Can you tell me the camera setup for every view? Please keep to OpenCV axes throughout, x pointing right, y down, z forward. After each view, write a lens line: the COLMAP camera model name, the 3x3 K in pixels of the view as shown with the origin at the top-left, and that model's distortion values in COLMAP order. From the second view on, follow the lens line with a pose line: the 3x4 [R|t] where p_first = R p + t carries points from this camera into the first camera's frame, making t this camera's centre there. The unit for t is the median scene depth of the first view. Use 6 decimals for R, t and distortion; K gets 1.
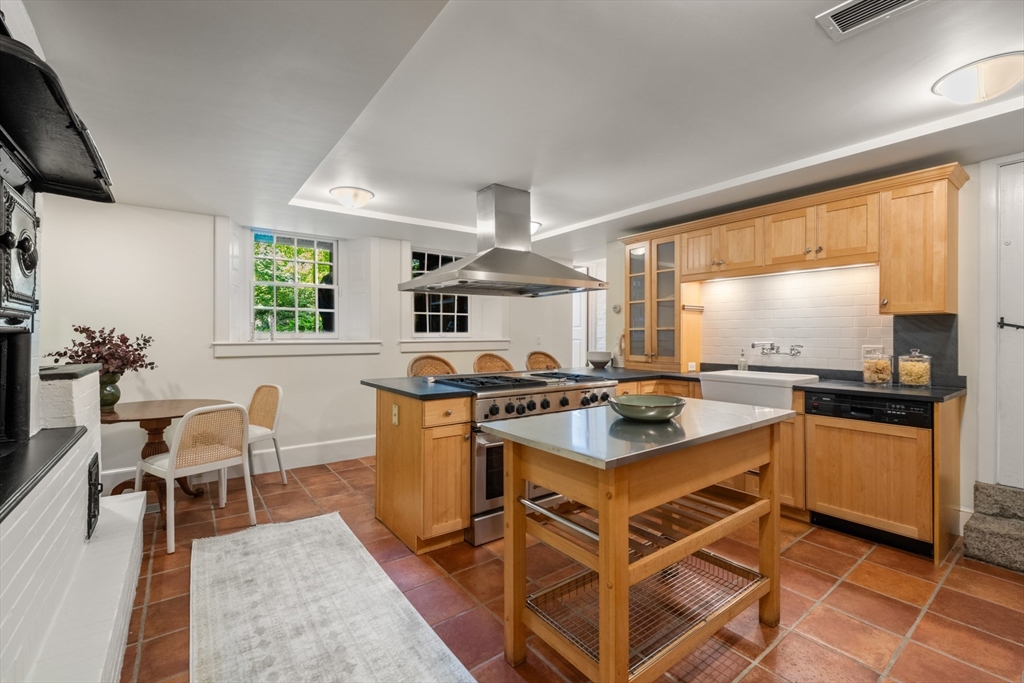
lens RADIAL K [[434.6, 0, 510.8], [0, 434.6, 338.5], [0, 0, 1]] dist [-0.000048, 0.000033]
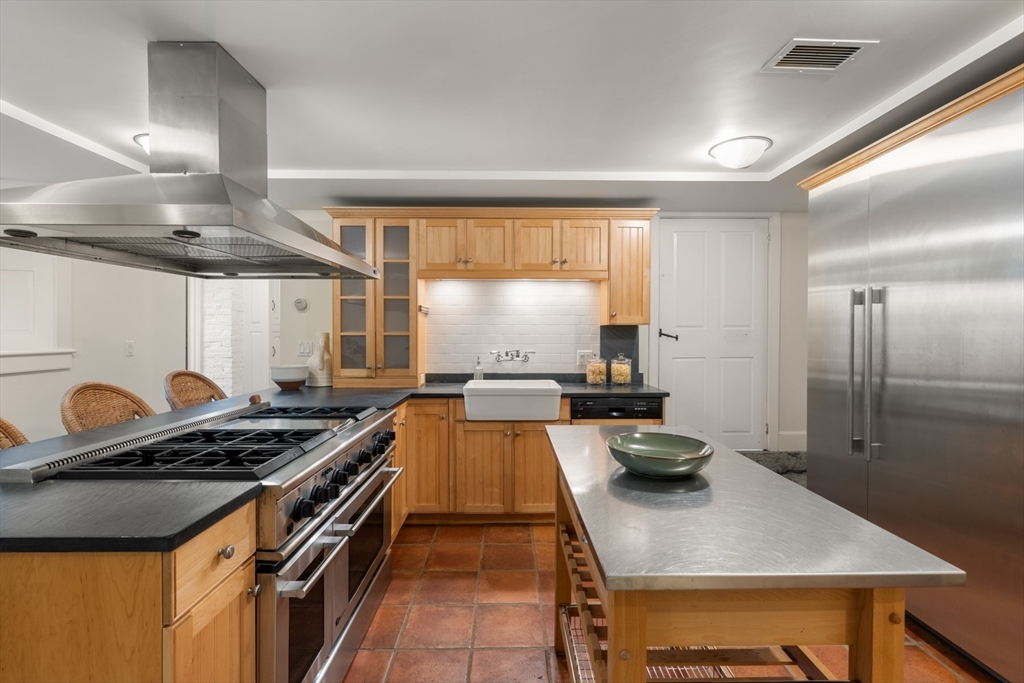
lens RADIAL K [[460.5, 0, 512.0], [0, 460.5, 341.5], [0, 0, 1]] dist [0.003628, 0.000819]
pose [[0.587300, -0.011819, 0.809283, -0.240723], [0.004048, 0.999924, 0.011666, -0.020869], [-0.809359, -0.003575, 0.587304, 0.392728]]
